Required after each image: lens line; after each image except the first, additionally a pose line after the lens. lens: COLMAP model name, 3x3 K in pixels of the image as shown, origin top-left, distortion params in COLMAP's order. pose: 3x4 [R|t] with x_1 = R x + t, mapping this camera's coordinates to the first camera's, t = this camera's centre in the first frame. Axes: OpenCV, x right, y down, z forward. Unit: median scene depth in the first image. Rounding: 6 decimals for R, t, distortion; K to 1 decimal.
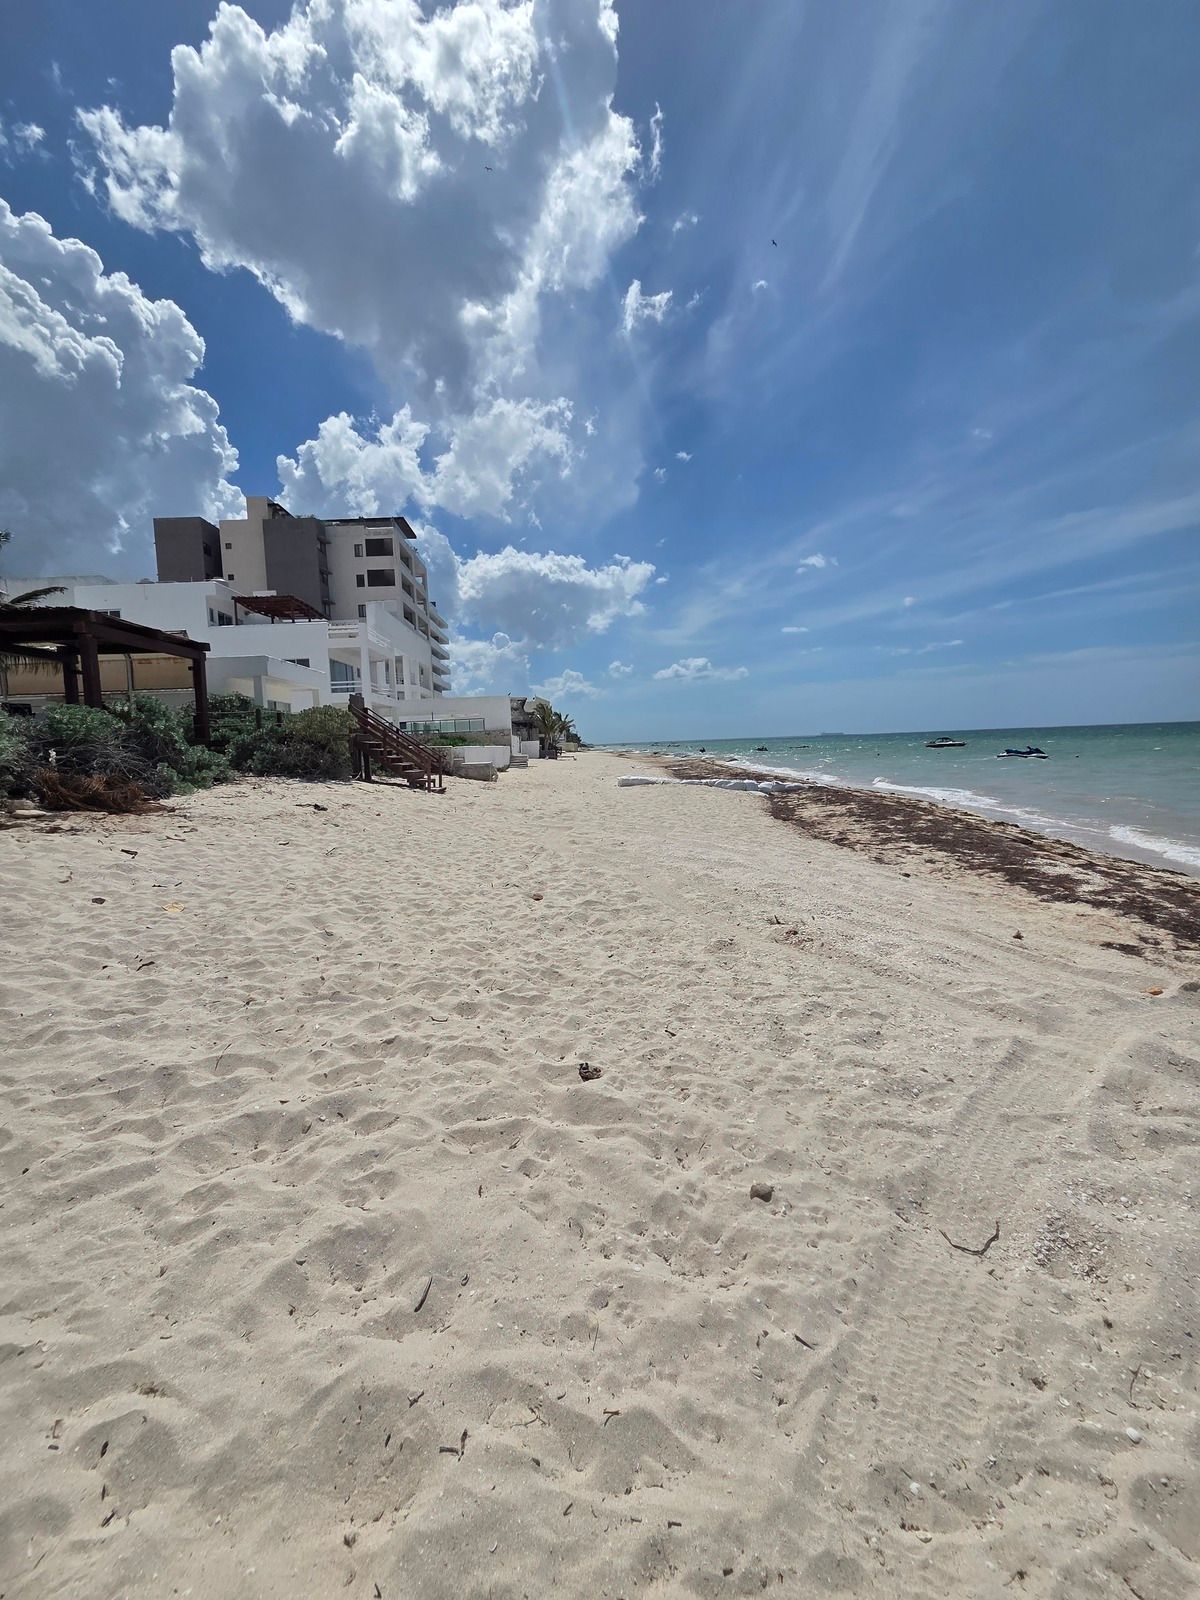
lens RADIAL K [[648.1, 0, 584.1], [0, 648.1, 837.0], [0, 0, 1]] dist [-0.034882, 0.000886]
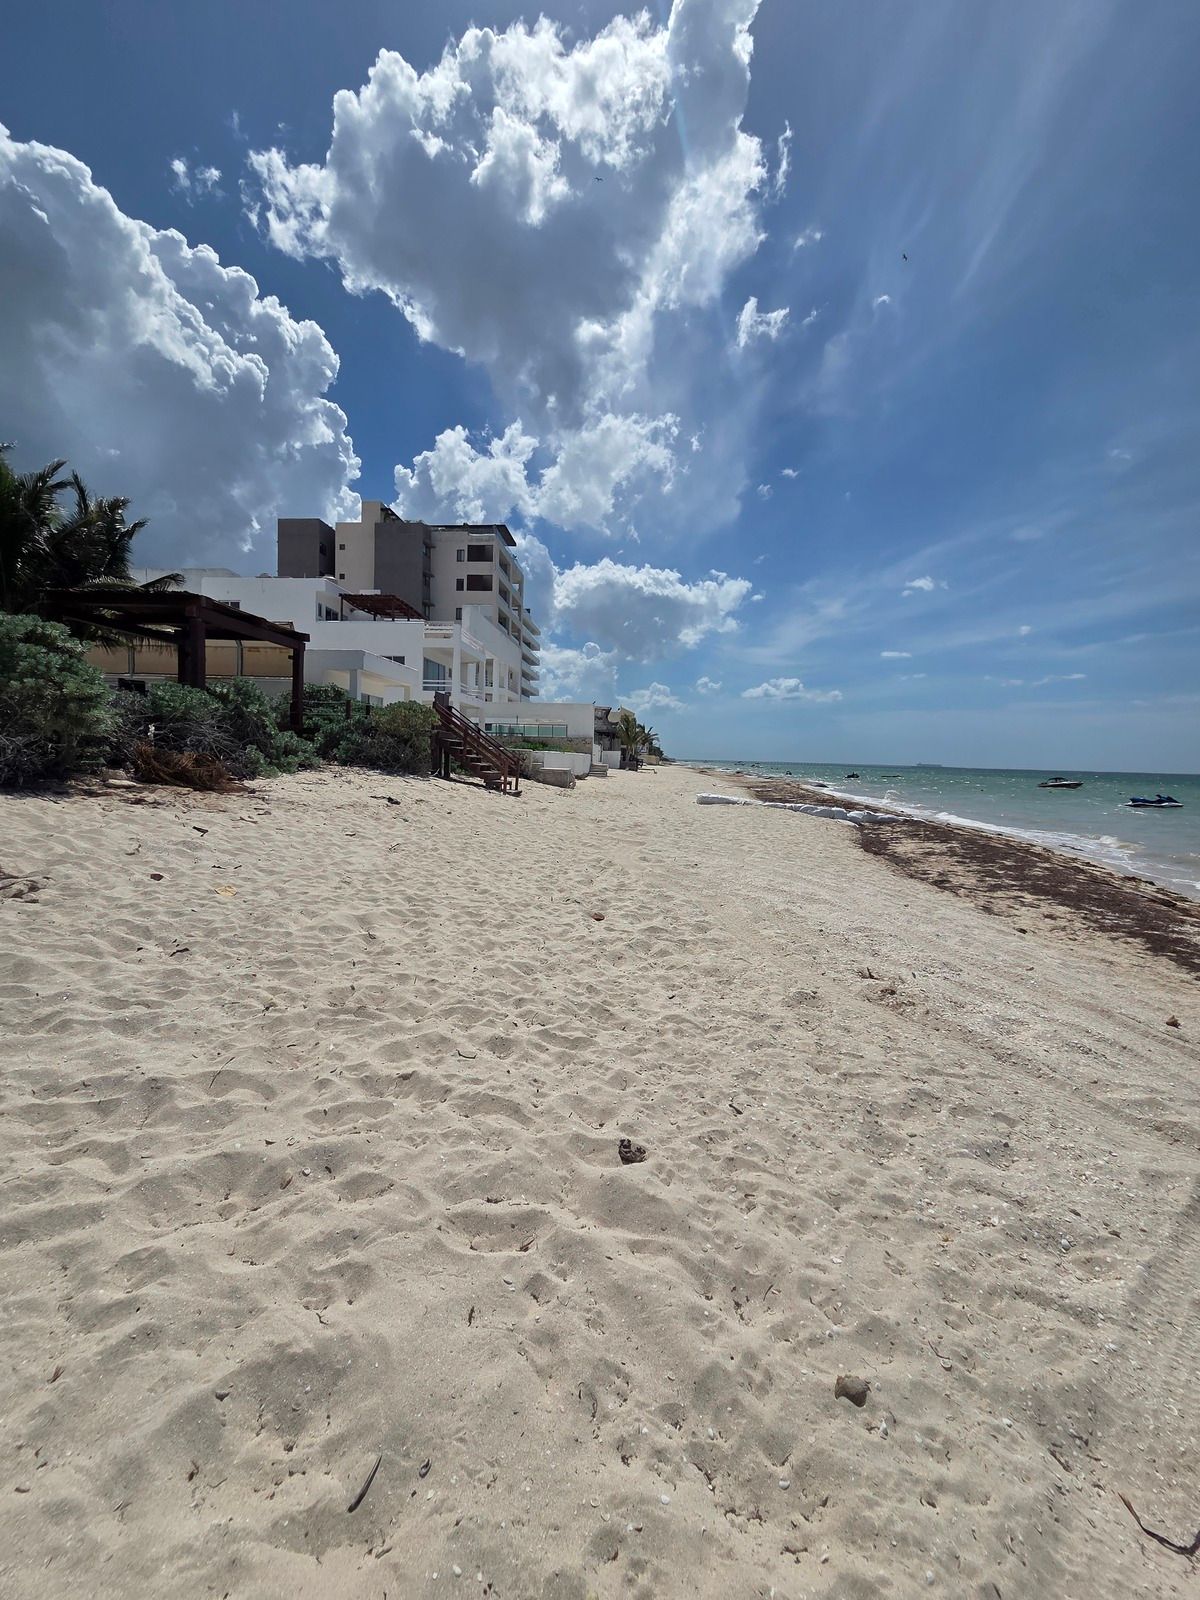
lens RADIAL K [[644.1, 0, 598.4], [0, 644.1, 798.6], [0, 0, 1]] dist [-0.014811, -0.000659]
pose [[0.991855, 0.077676, -0.100941, 0.003717], [-0.085212, 0.993713, -0.072622, -0.003987], [0.094665, 0.080632, 0.992238, 0.043181]]
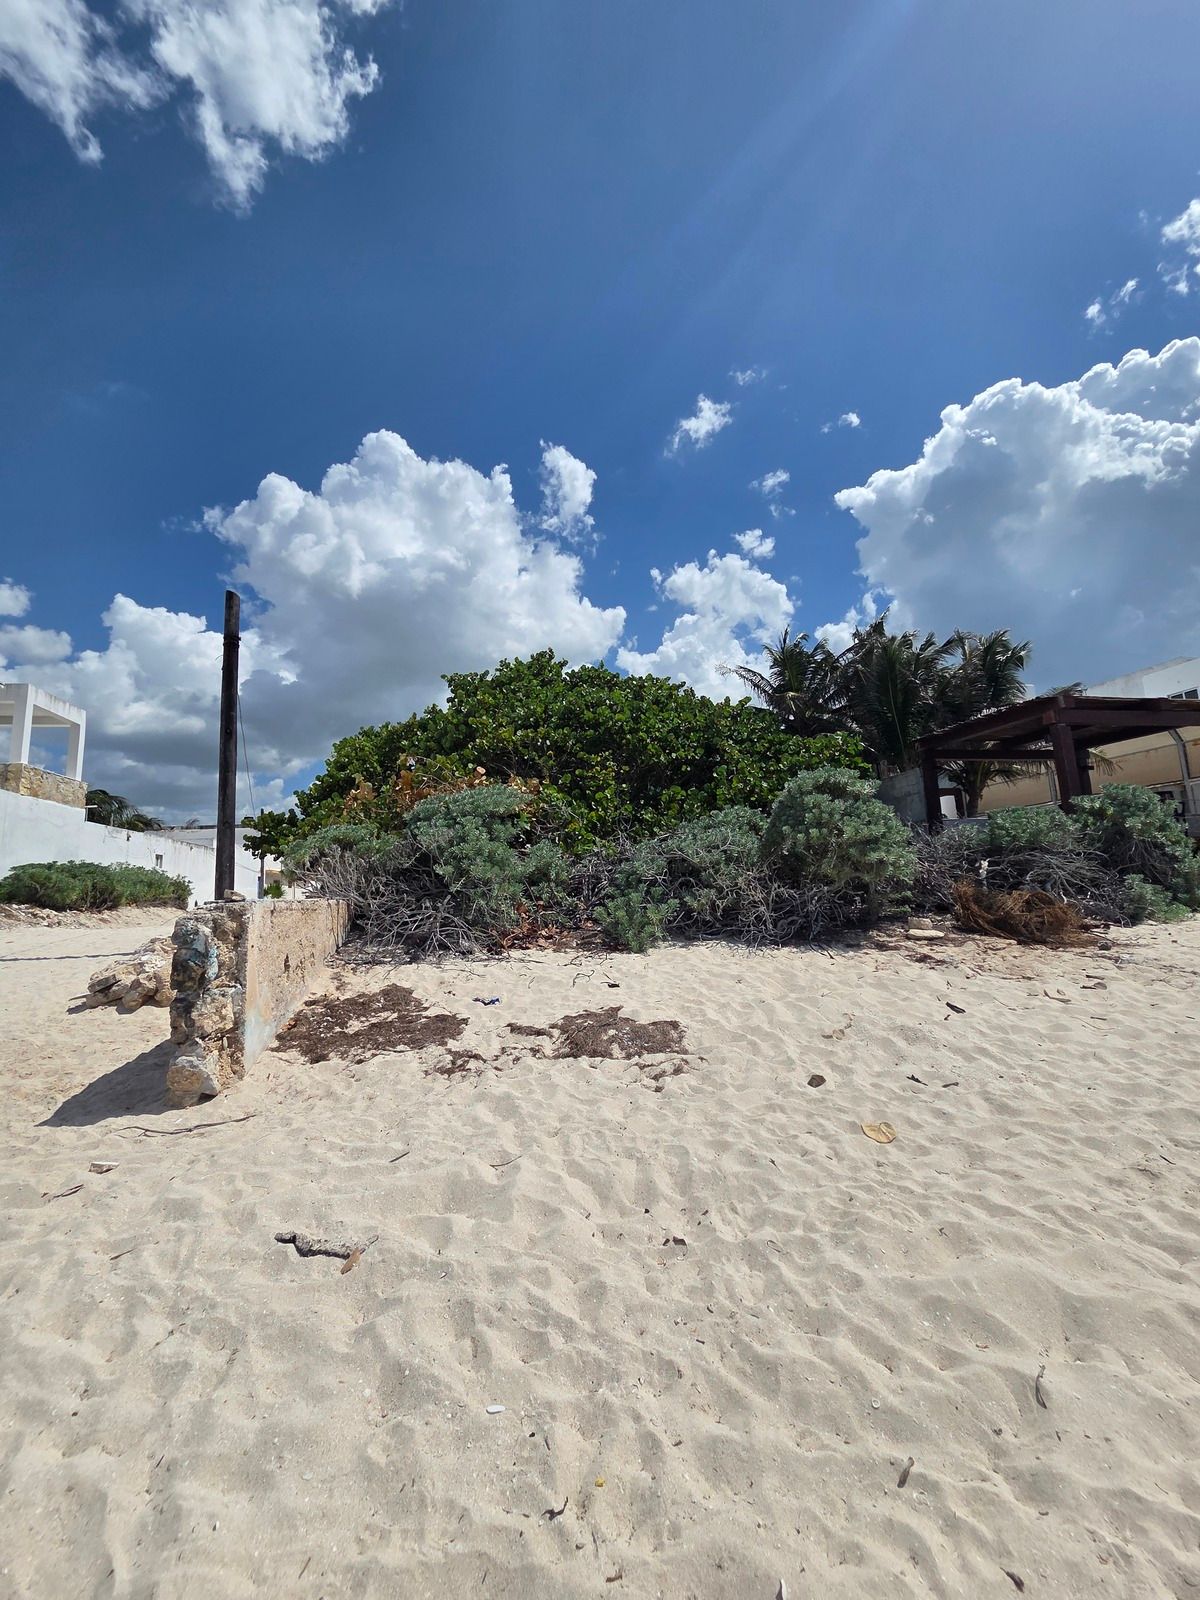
lens RADIAL K [[643.9, 0, 600.0], [0, 643.9, 800.0], [0, 0, 1]] dist [-0.017592, 0.000008]
pose [[0.117675, -0.109881, -0.986954, -0.026218], [-0.107440, 0.986617, -0.122653, -0.063059], [0.987223, 0.120472, 0.104294, 0.430822]]
